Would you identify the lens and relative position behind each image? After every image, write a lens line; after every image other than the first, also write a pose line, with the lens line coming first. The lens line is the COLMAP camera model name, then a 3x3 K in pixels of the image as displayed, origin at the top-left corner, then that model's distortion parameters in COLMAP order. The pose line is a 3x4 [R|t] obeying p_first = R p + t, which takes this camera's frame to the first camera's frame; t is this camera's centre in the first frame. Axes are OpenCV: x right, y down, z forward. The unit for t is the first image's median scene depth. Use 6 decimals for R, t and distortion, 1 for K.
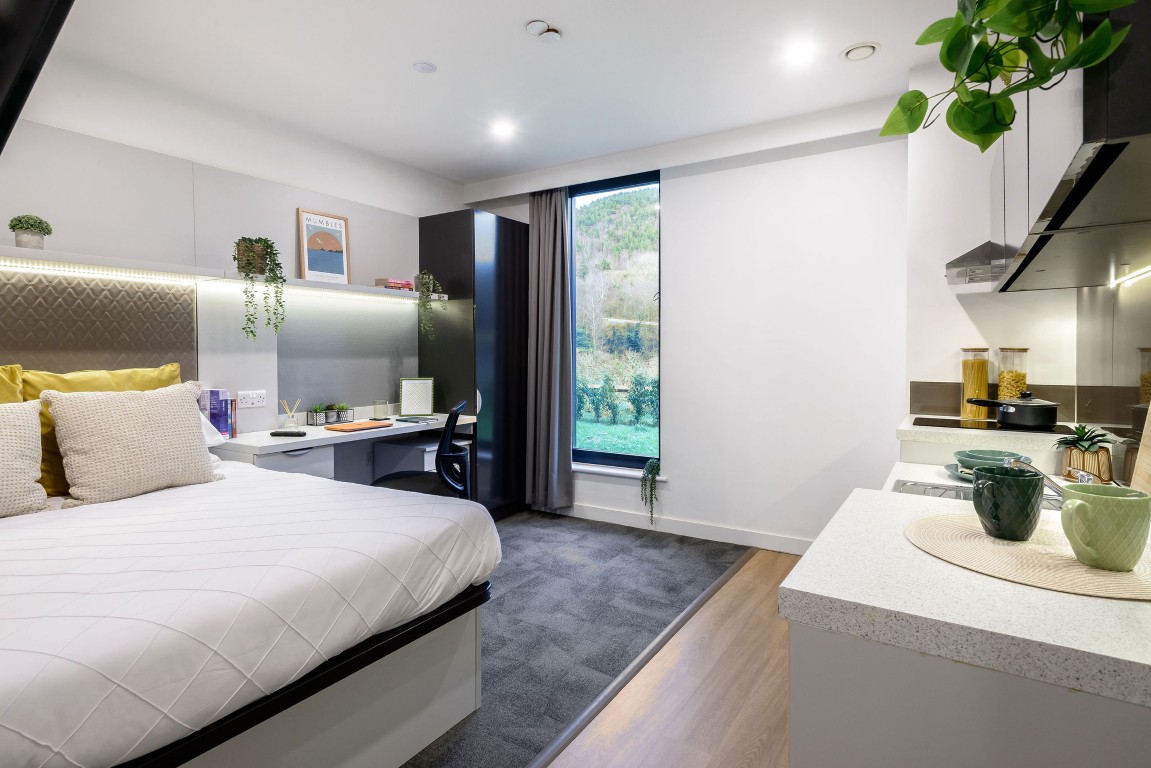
lens RADIAL K [[573.1, 0, 591.8], [0, 573.1, 360.6], [0, 0, 1]] dist [0.000102, -0.001883]
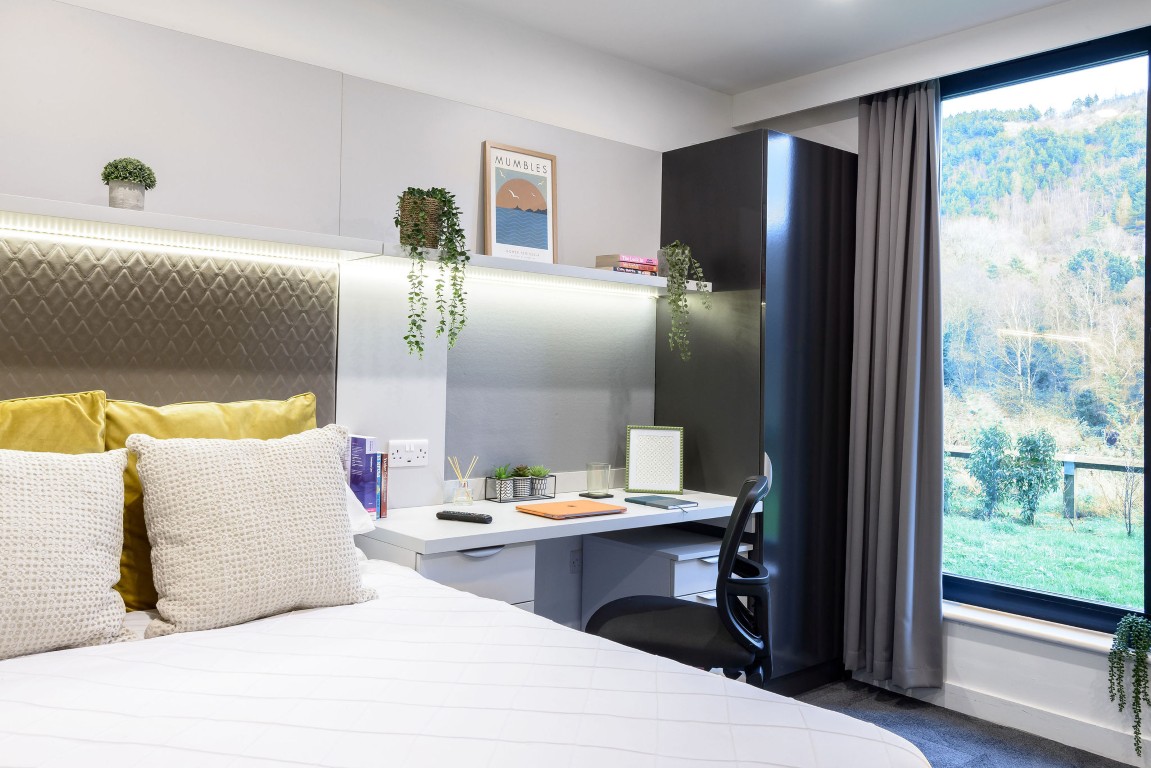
lens RADIAL K [[897.7, 0, 574.3], [0, 897.7, 349.1], [0, 0, 1]] dist [0.001840, 0.000153]
pose [[0.950078, 0.014091, -0.311693, -0.137156], [-0.029215, 0.998608, -0.043907, -0.007209], [0.310641, 0.050822, 0.949168, 0.151084]]
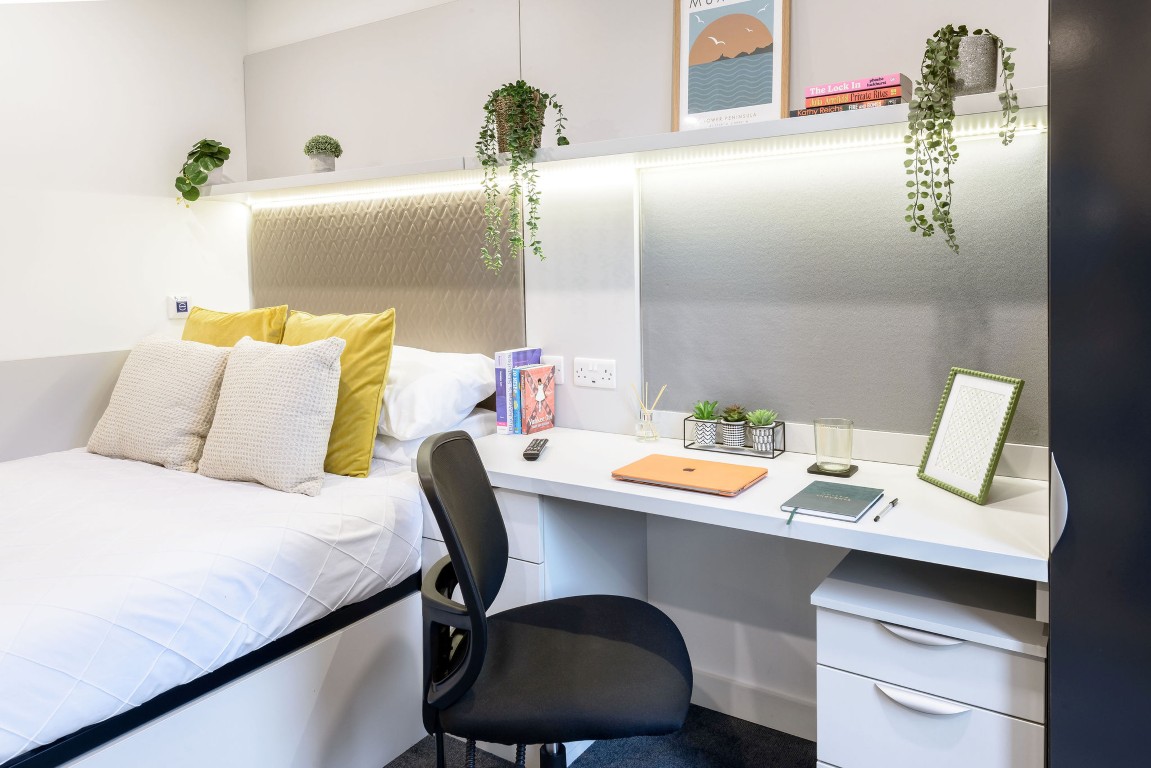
lens RADIAL K [[808.3, 0, 601.3], [0, 808.3, 313.8], [0, 0, 1]] dist [0.007394, -0.000645]
pose [[-0.027603, 0.059771, -0.997830, 0.200886], [0.001509, 0.998212, 0.059752, -0.039875], [0.999618, 0.000144, -0.027644, 1.089785]]
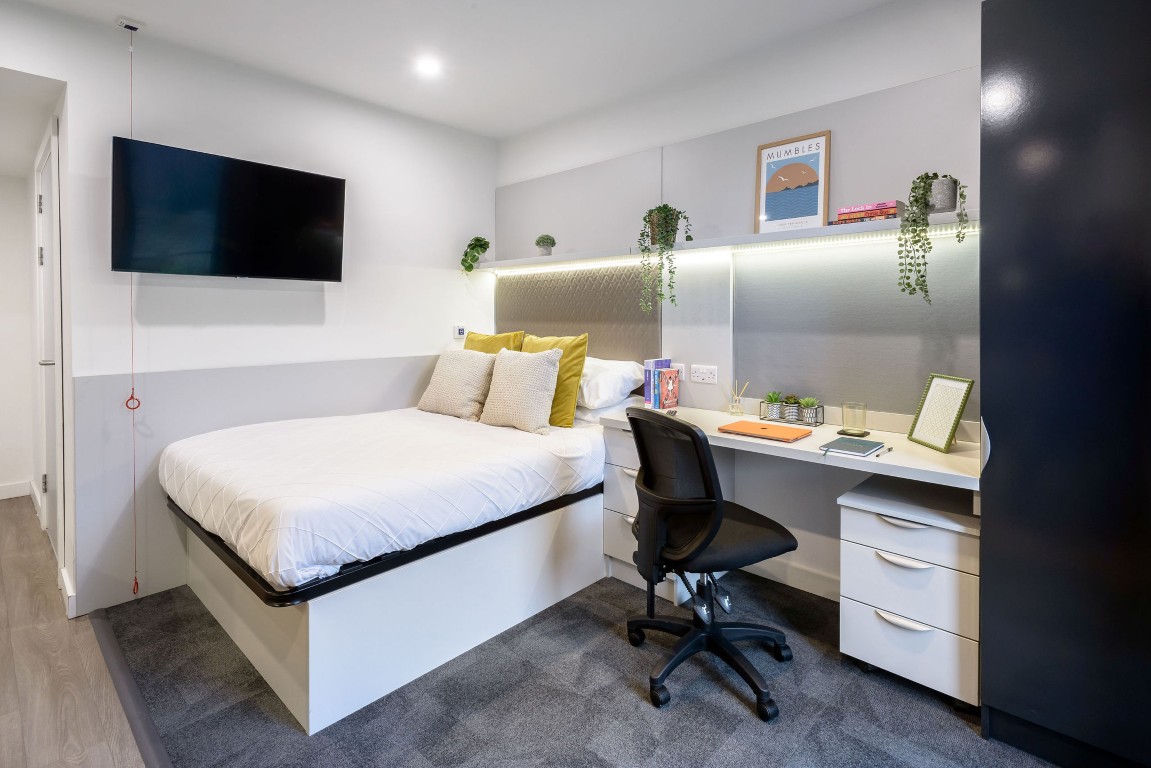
lens RADIAL K [[579.7, 0, 575.1], [0, 579.7, 329.6], [0, 0, 1]] dist [0.002121, -0.000018]
pose [[-0.214770, 0.027142, -0.976287, 0.399665], [-0.010781, 0.999487, 0.030159, -0.034212], [0.976605, 0.017003, -0.214368, 1.055919]]
